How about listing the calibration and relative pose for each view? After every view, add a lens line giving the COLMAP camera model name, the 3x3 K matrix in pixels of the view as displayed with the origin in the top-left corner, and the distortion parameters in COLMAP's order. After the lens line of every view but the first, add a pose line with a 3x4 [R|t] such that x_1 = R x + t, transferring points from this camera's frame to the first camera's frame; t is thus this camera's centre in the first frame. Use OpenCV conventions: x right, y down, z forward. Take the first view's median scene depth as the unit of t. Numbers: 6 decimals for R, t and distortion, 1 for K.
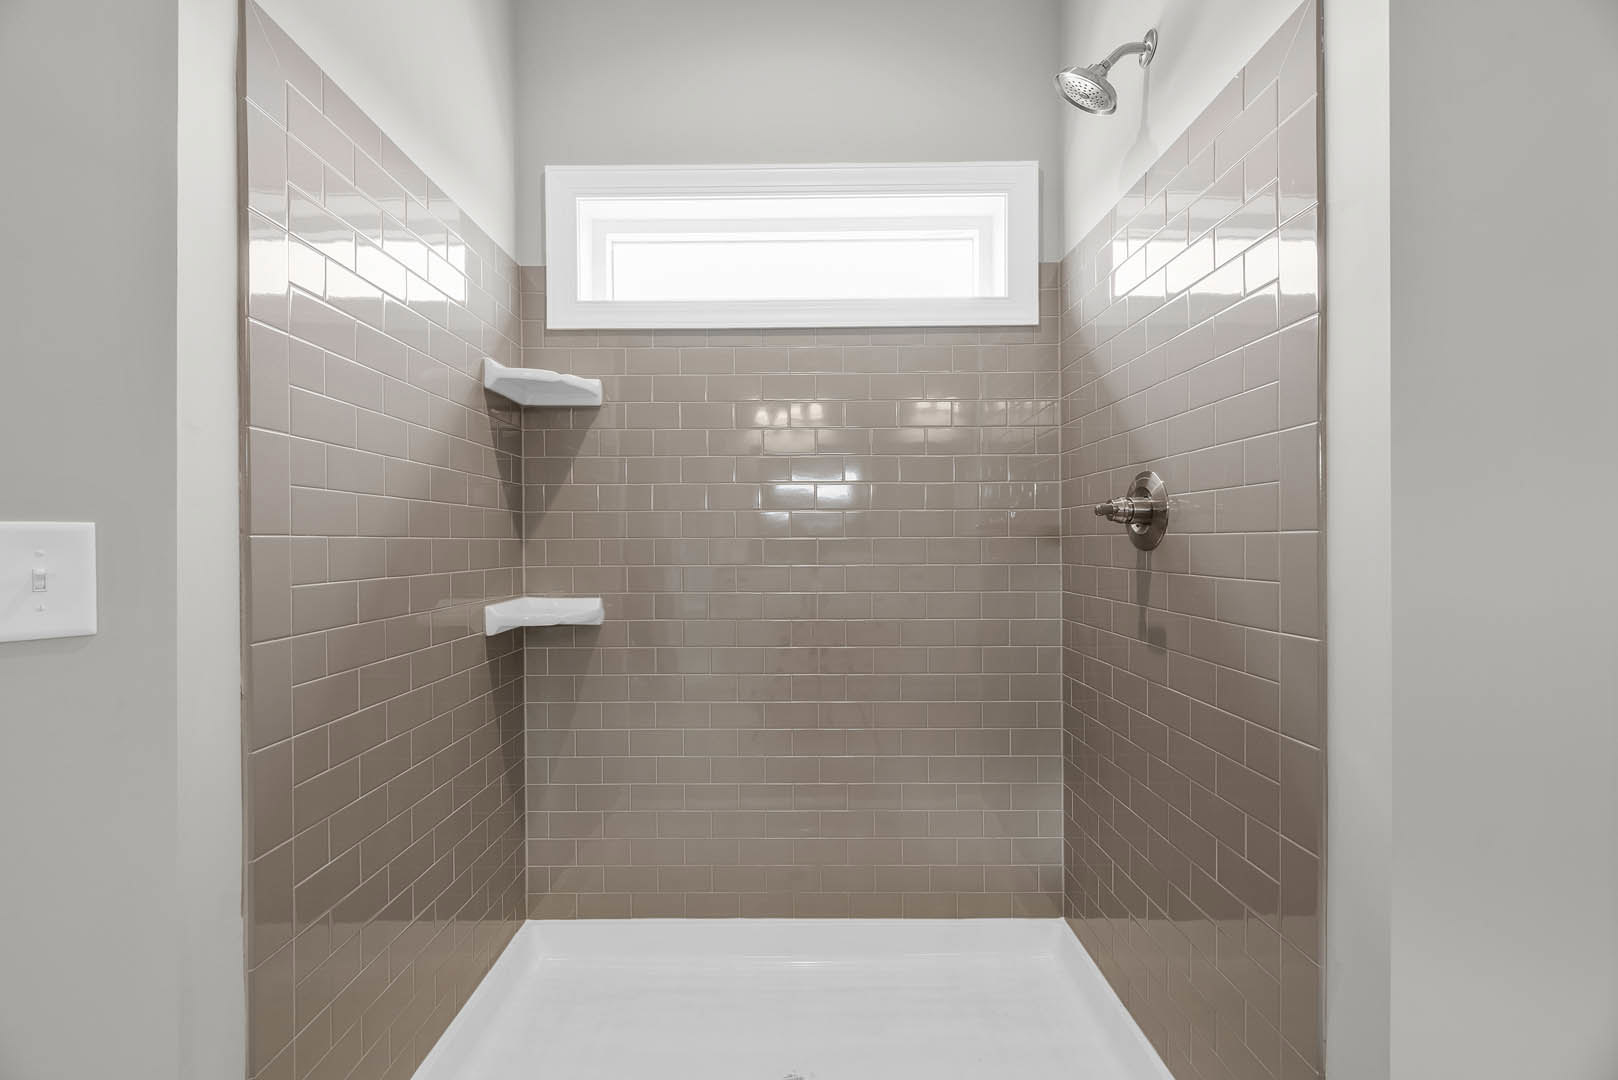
lens RADIAL K [[648.1, 0, 790.7], [0, 648.1, 542.3], [0, 0, 1]] dist [-0.004066, -0.000155]
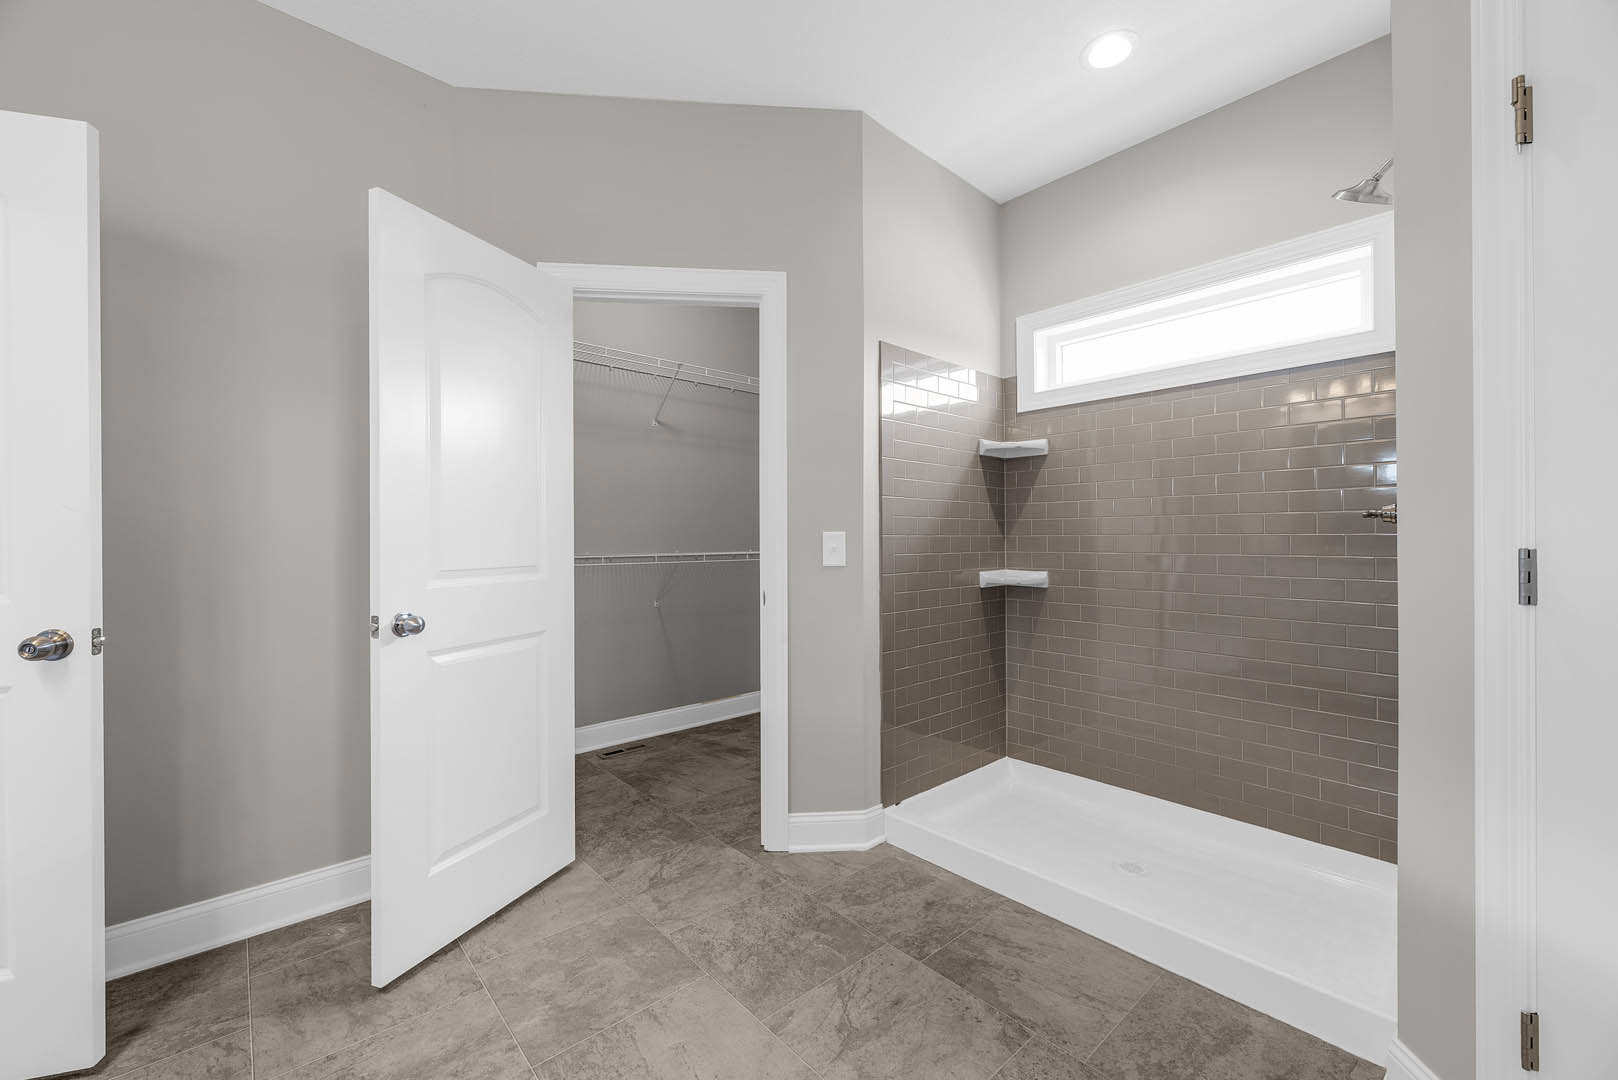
lens RADIAL K [[650.7, 0, 804.0], [0, 650.7, 542.6], [0, 0, 1]] dist [0.000006, 0.000004]
pose [[0.683239, 0.008050, -0.730151, 0.498691], [0.000028, 0.999939, 0.011050, -0.005562], [0.730195, -0.007570, 0.683197, -0.591069]]
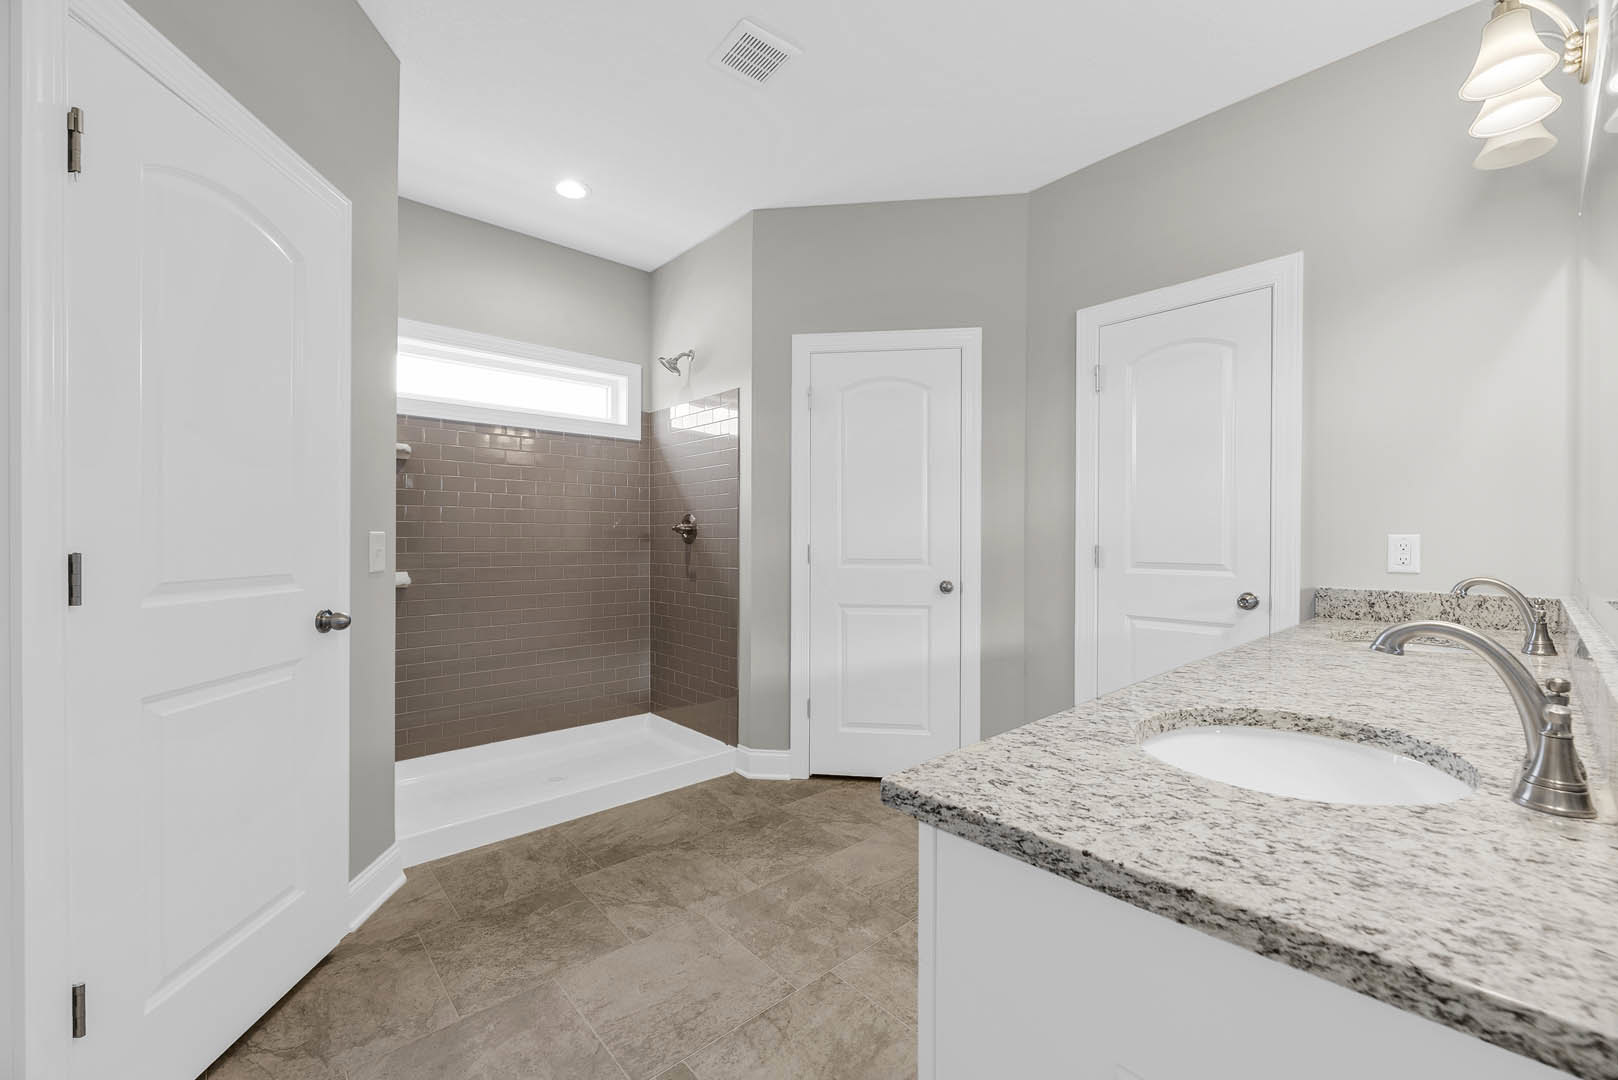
lens RADIAL K [[650.7, 0, 804.0], [0, 650.7, 542.6], [0, 0, 1]] dist [0.000006, 0.000004]
pose [[0.730956, 0.002153, 0.682421, -0.731491], [-0.003936, 0.999992, 0.001061, 0.002455], [-0.682413, -0.003462, 0.730959, -1.005394]]
